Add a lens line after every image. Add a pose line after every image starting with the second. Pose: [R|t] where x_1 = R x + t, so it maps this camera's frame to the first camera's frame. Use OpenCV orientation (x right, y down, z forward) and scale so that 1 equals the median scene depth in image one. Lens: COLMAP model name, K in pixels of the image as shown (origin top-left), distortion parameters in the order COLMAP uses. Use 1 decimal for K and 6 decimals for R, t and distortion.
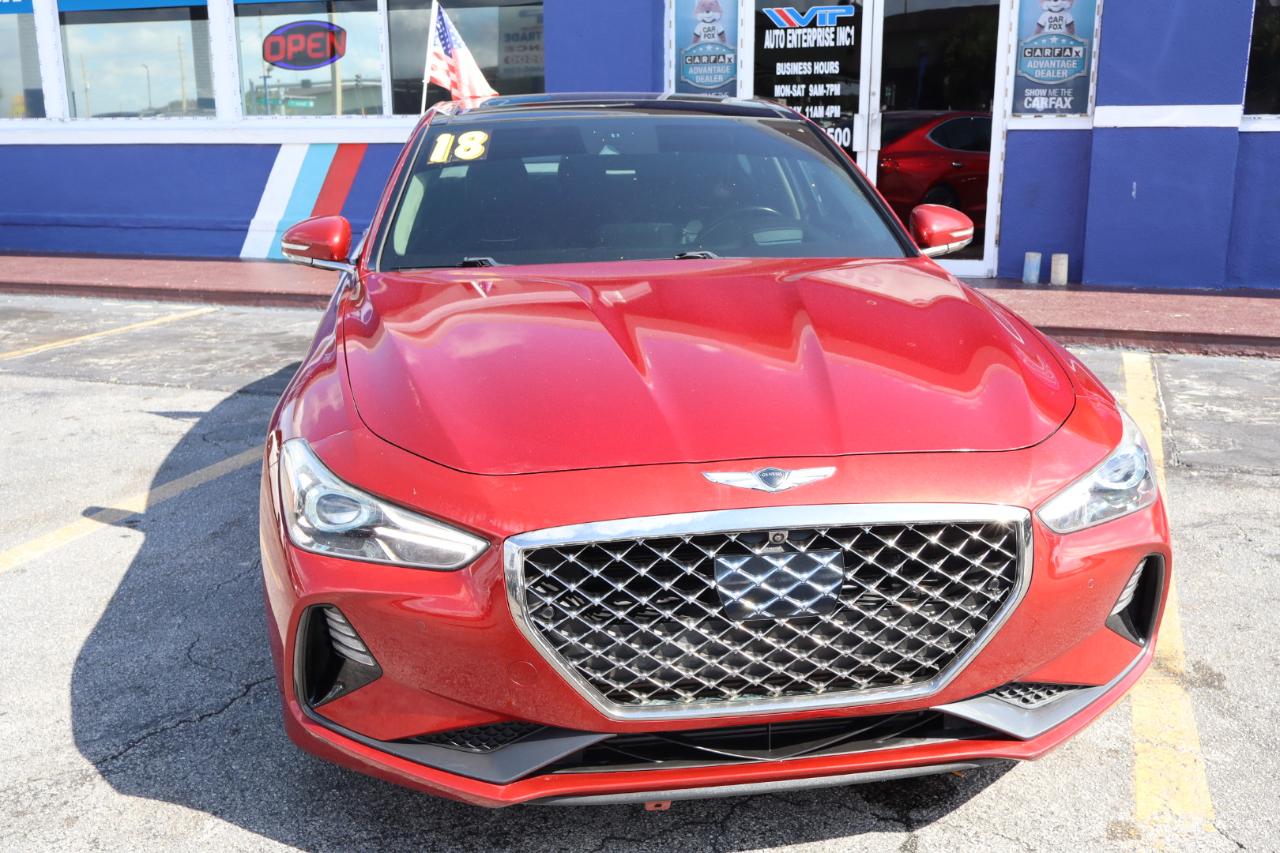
lens RADIAL K [[1208.3, 0, 635.2], [0, 1208.3, 422.9], [0, 0, 1]] dist [0.009613, -0.008564]
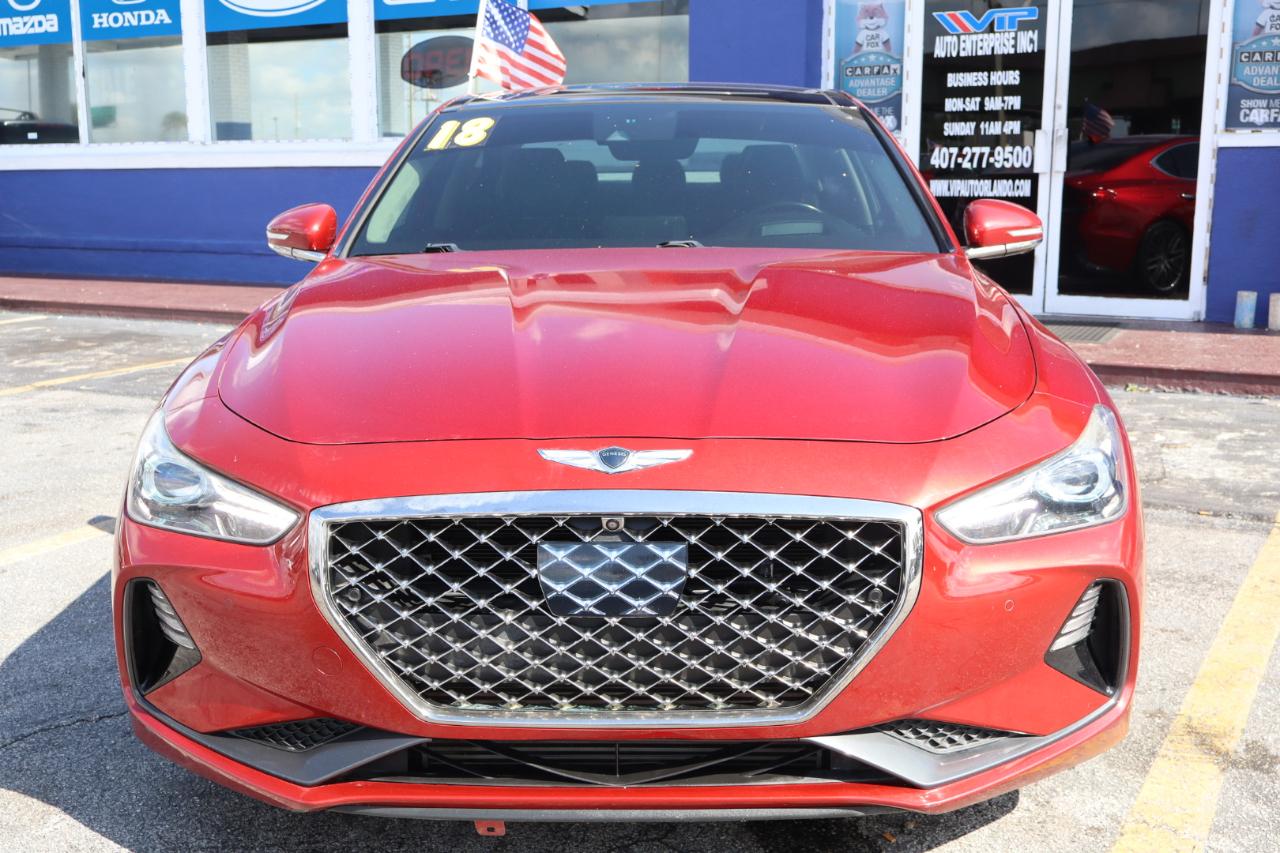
lens RADIAL K [[1357.8, 0, 640.0], [0, 1357.8, 426.5], [0, 0, 1]] dist [0.003860, -0.002085]
pose [[0.985866, 0.033440, -0.164164, 0.259546], [-0.041998, 0.997918, -0.048938, 0.061925], [0.162186, 0.055141, 0.985218, 0.022137]]
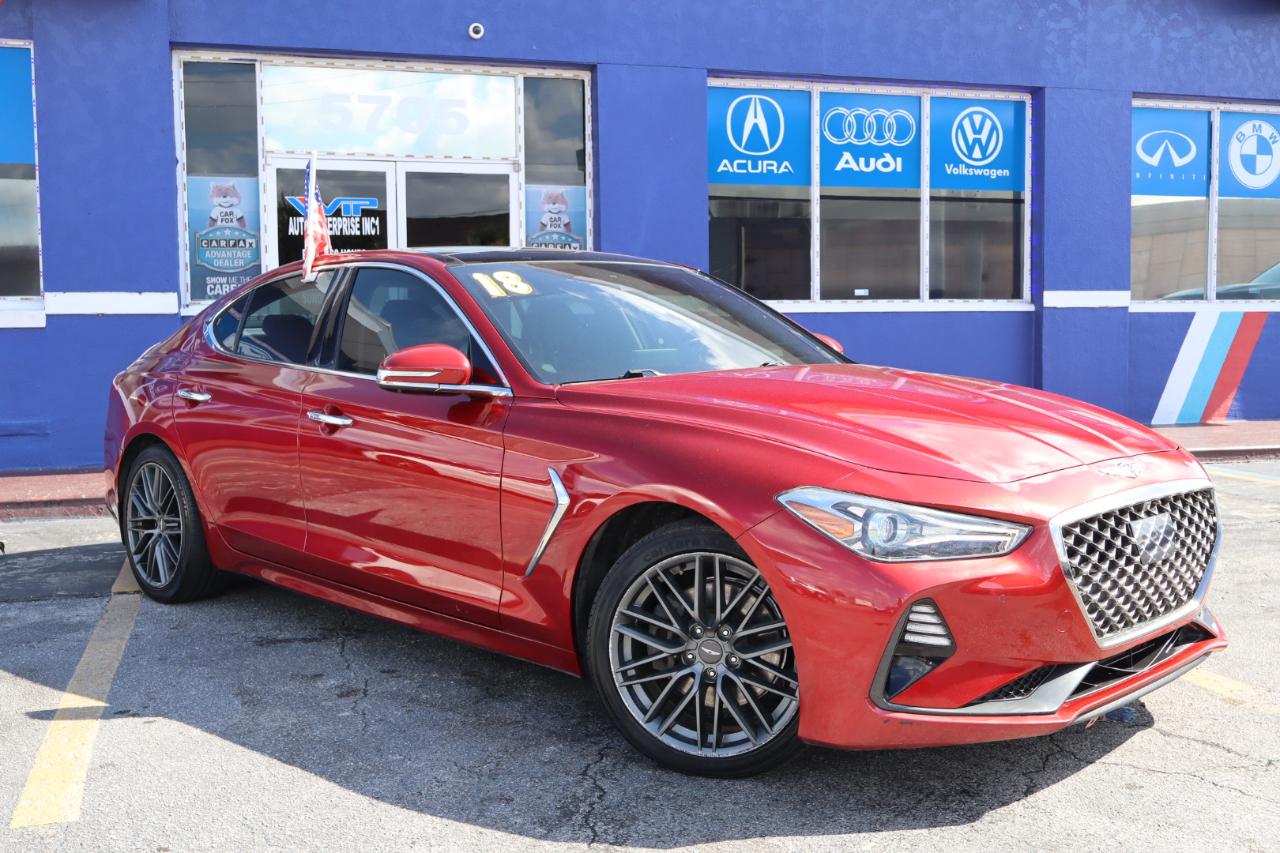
lens RADIAL K [[1288.7, 0, 621.0], [0, 1288.7, 423.6], [0, 0, 1]] dist [-0.011271, -0.014288]
pose [[0.812936, -0.043662, 0.580714, -1.146440], [0.146611, 0.980411, -0.131526, 0.094806], [-0.563596, 0.192061, 0.803413, 0.069628]]
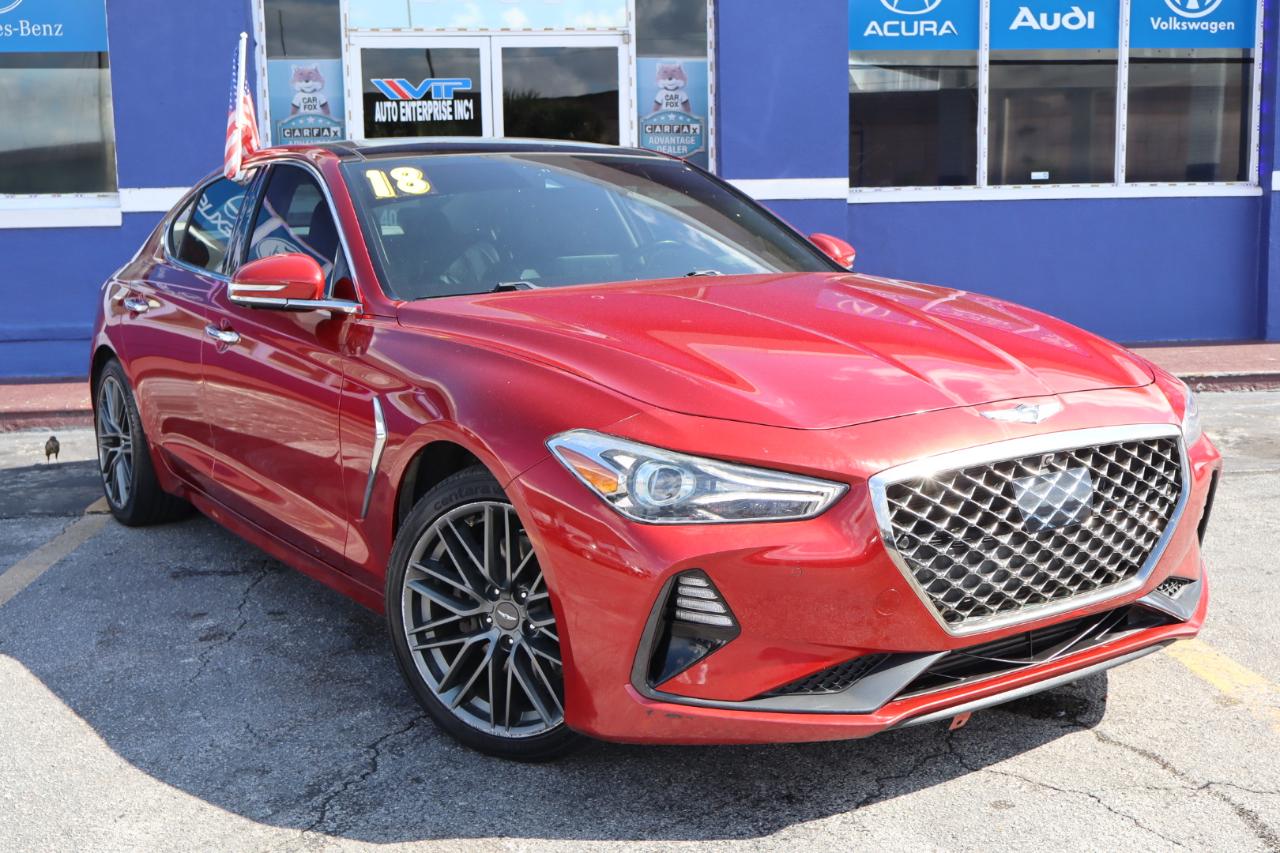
lens RADIAL K [[1414.2, 0, 616.7], [0, 1414.2, 428.1], [0, 0, 1]] dist [-0.010135, 0.004040]
pose [[0.907938, -0.070517, 0.413129, -0.722833], [0.113952, 0.990144, -0.081424, 0.112456], [-0.403315, 0.121005, 0.907025, -0.071199]]
